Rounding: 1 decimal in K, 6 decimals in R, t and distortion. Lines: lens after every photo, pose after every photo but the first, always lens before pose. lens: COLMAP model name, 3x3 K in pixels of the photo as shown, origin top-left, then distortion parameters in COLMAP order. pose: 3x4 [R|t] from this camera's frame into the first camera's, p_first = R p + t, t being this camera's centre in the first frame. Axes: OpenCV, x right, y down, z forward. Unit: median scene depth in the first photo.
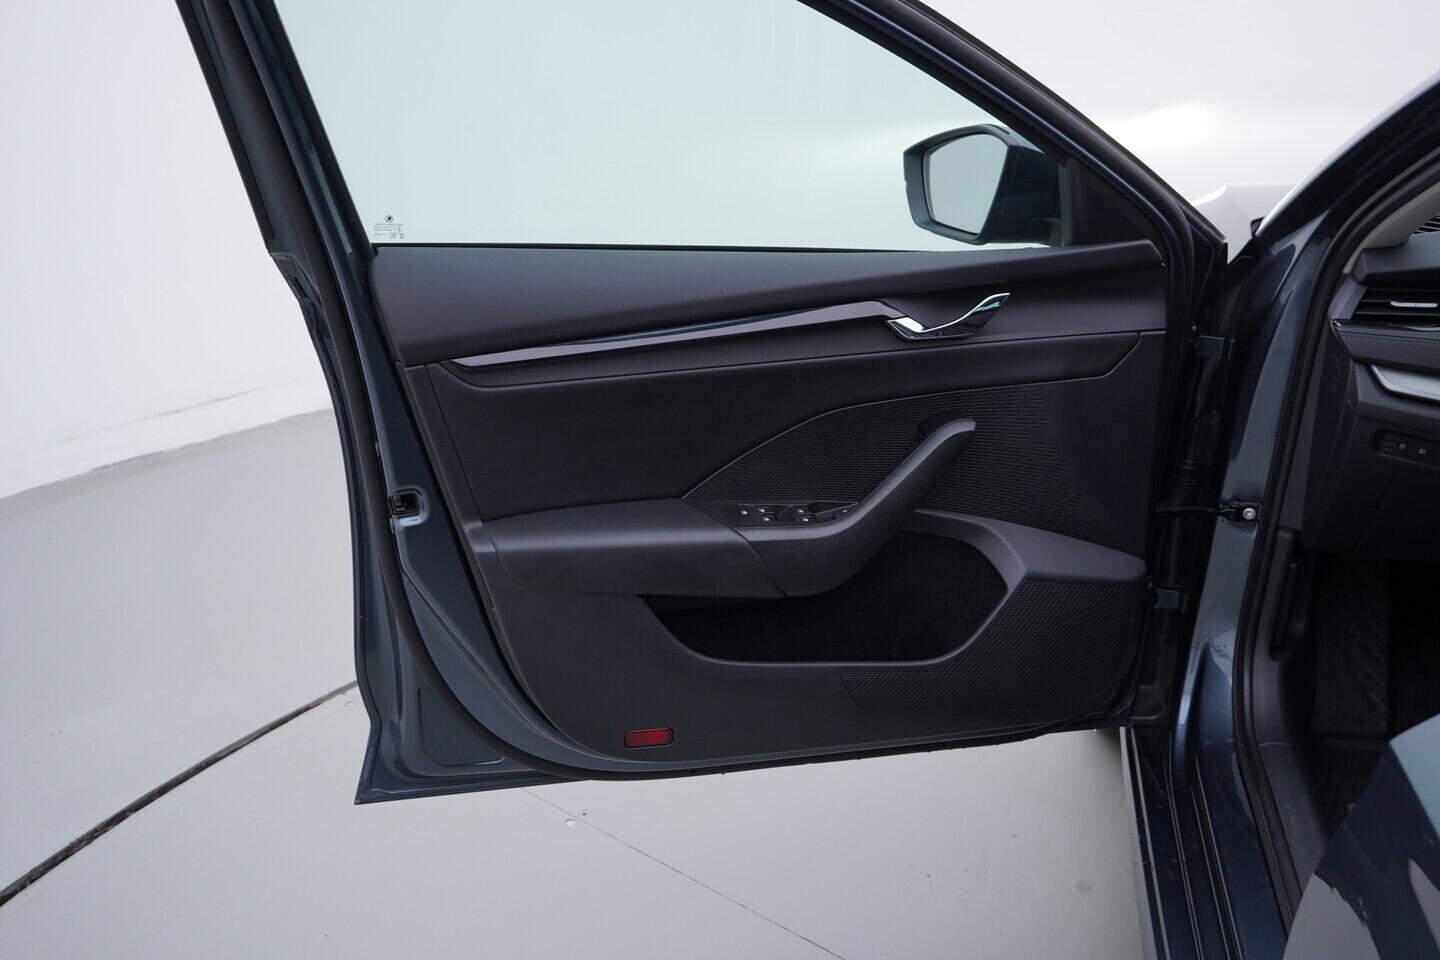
lens RADIAL K [[1506.1, 0, 720.0], [0, 1506.1, 480.0], [0, 0, 1]] dist [-0.009079, 0.045455]
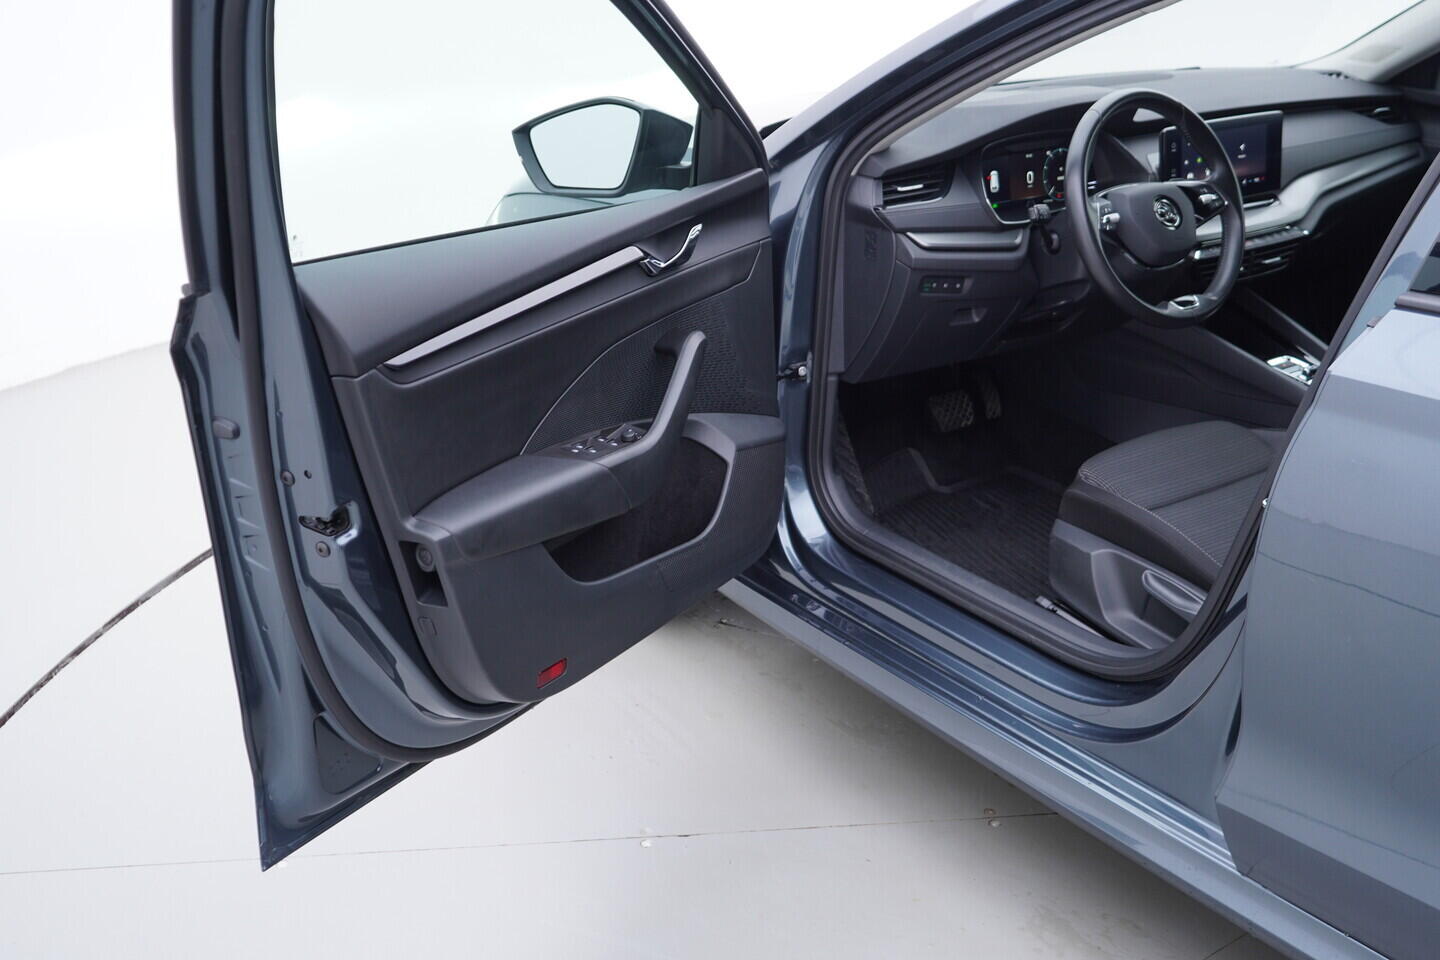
lens RADIAL K [[1506.1, 0, 720.0], [0, 1506.1, 480.0], [0, 0, 1]] dist [-0.009079, 0.045455]
pose [[0.700675, -0.265350, 0.662302, -0.676128], [0.270373, 0.957786, 0.097697, -0.039150], [-0.660267, 0.110614, 0.742840, 0.091619]]
